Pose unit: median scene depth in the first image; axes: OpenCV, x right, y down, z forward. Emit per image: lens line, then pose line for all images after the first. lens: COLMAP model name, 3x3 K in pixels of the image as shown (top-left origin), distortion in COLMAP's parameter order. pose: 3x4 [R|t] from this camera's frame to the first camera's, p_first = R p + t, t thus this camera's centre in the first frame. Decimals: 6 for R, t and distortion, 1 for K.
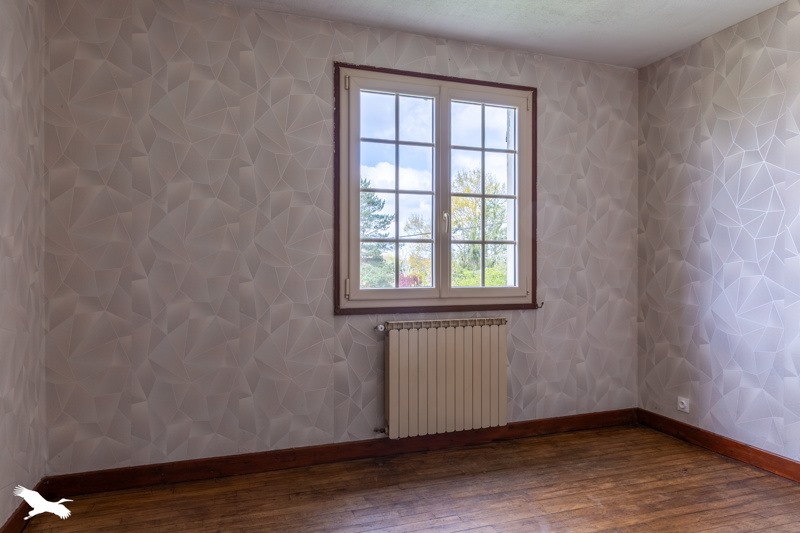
lens RADIAL K [[650.7, 0, 400.1], [0, 650.7, 254.1], [0, 0, 1]] dist [0.000587, 0.000106]
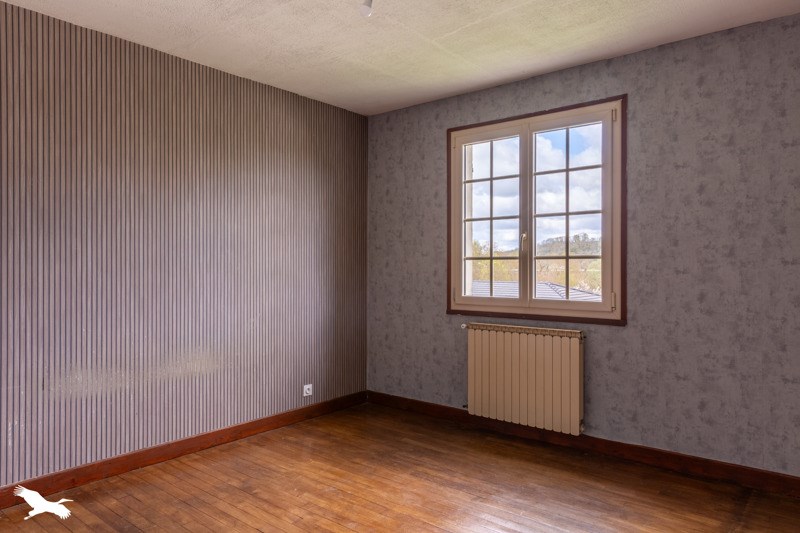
lens RADIAL K [[544.2, 0, 400.0], [0, 544.2, 266.5], [0, 0, 1]] dist [0.000220, 0.000365]
pose [[0.446322, -0.010526, -0.894810, 0.825648], [0.000314, 0.999933, -0.011606, 0.006862], [0.894872, 0.004899, 0.446295, 0.374905]]
